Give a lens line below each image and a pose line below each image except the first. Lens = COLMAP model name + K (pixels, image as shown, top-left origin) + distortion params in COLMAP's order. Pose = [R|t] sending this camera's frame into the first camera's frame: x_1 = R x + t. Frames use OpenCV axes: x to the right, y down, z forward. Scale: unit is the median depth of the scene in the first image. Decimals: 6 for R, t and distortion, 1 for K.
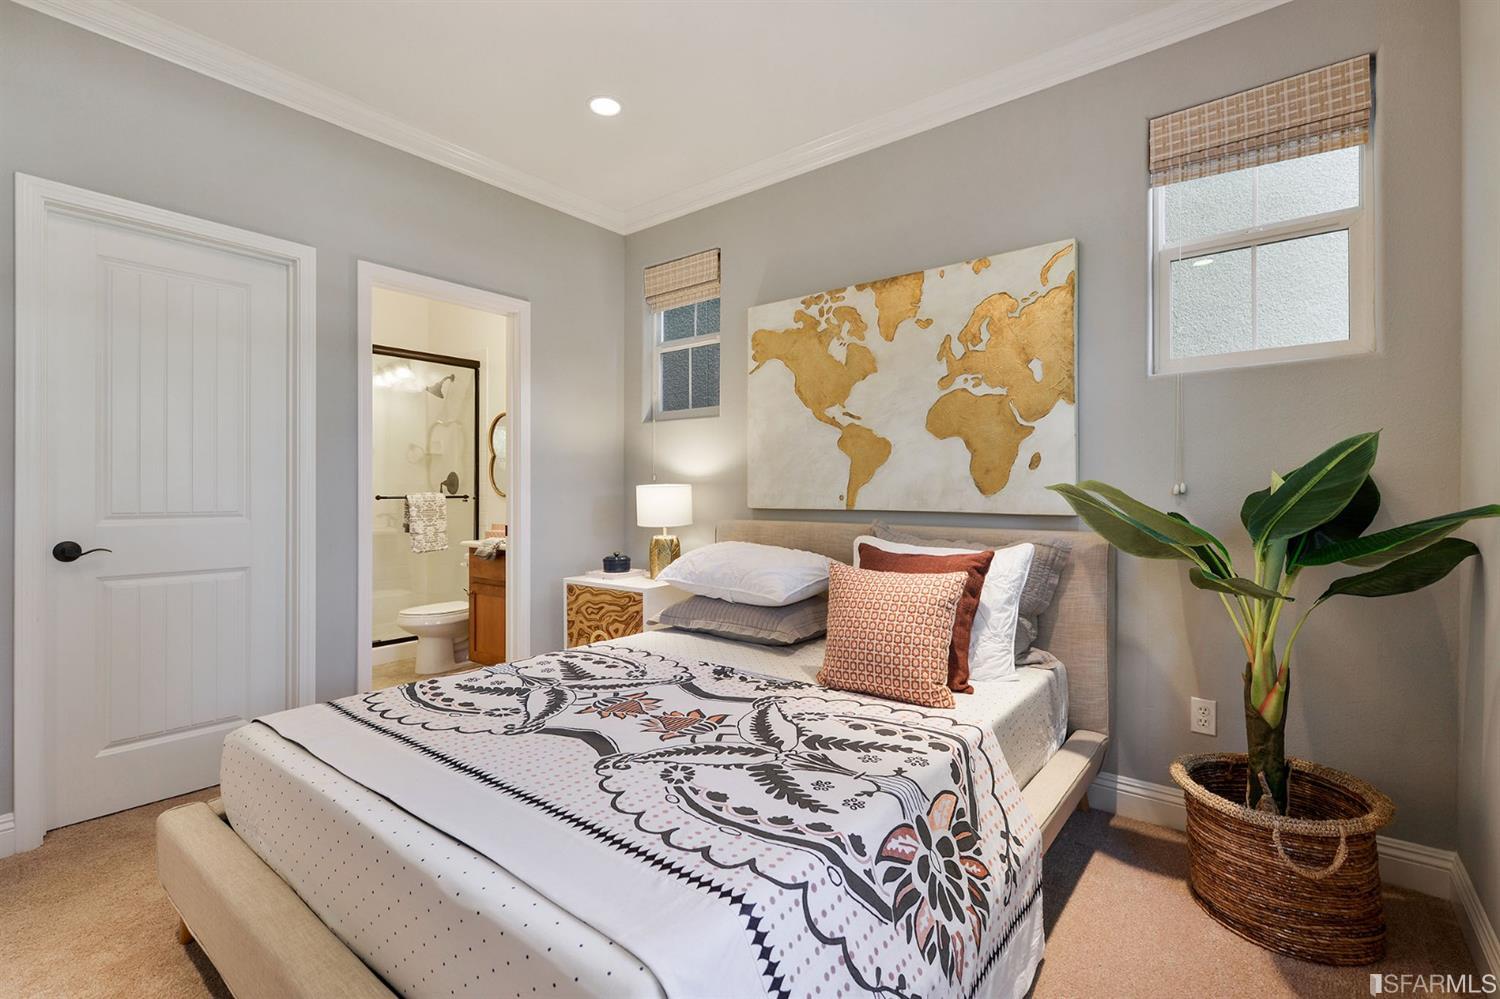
lens RADIAL K [[683.7, 0, 751.6], [0, 683.7, 494.4], [0, 0, 1]] dist [0.004365, 0.000209]
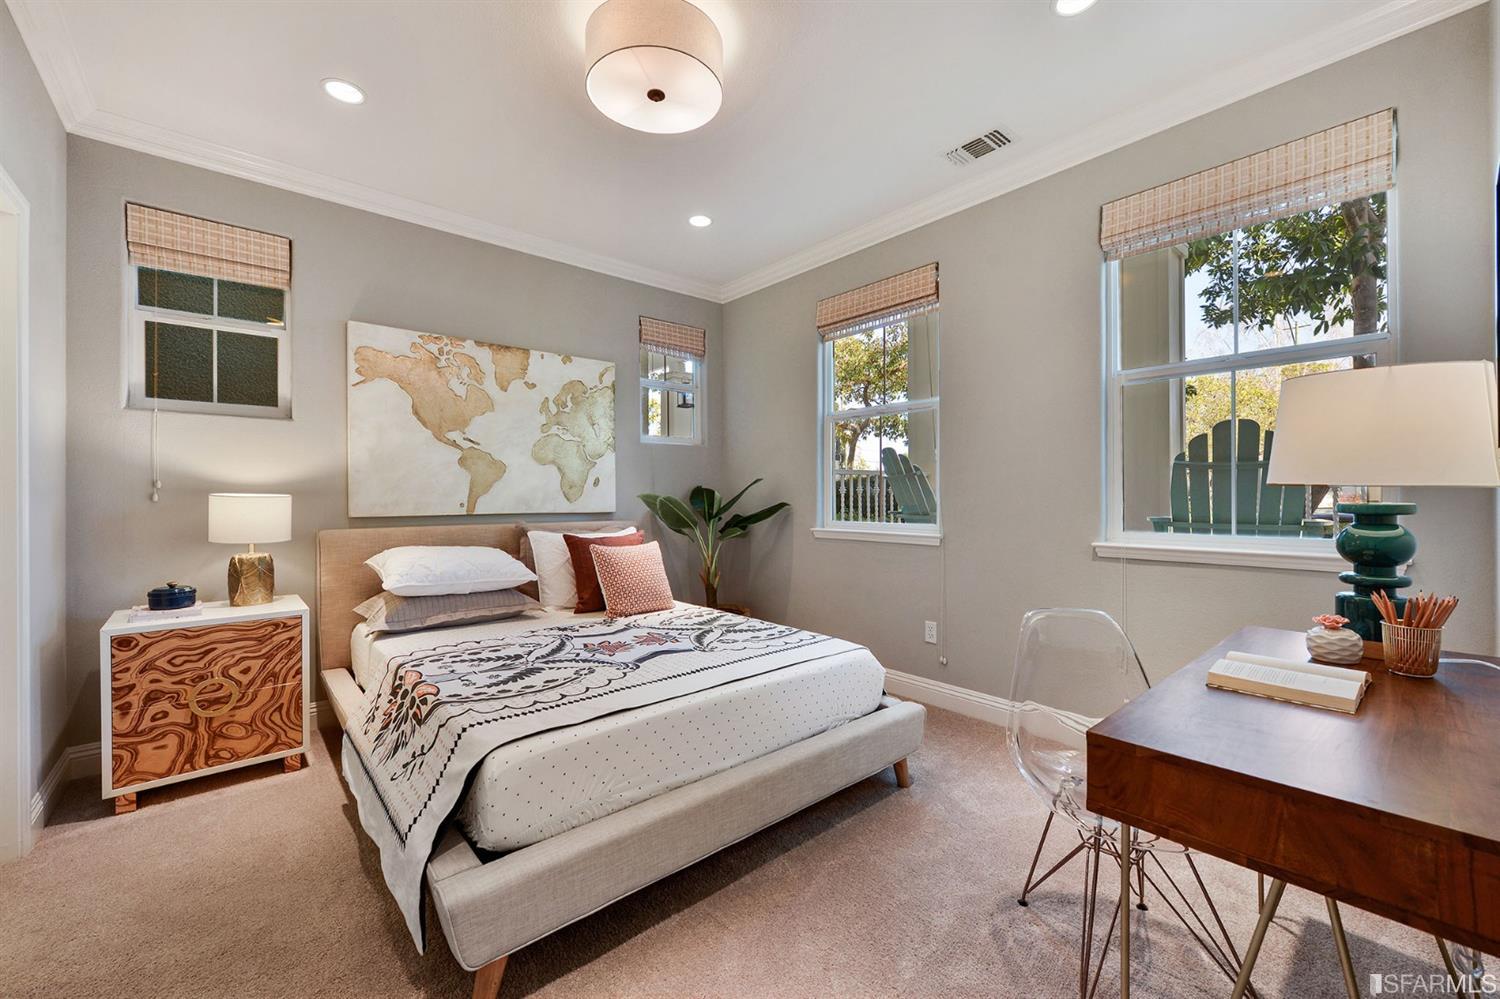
lens RADIAL K [[598.6, 0, 742.8], [0, 598.6, 497.5], [0, 0, 1]] dist [-0.002652, 0.000038]
pose [[0.180229, -0.005806, 0.983608, -0.875213], [0.004206, 0.999978, 0.005131, -0.013060], [-0.983616, 0.003212, 0.180249, 0.299491]]
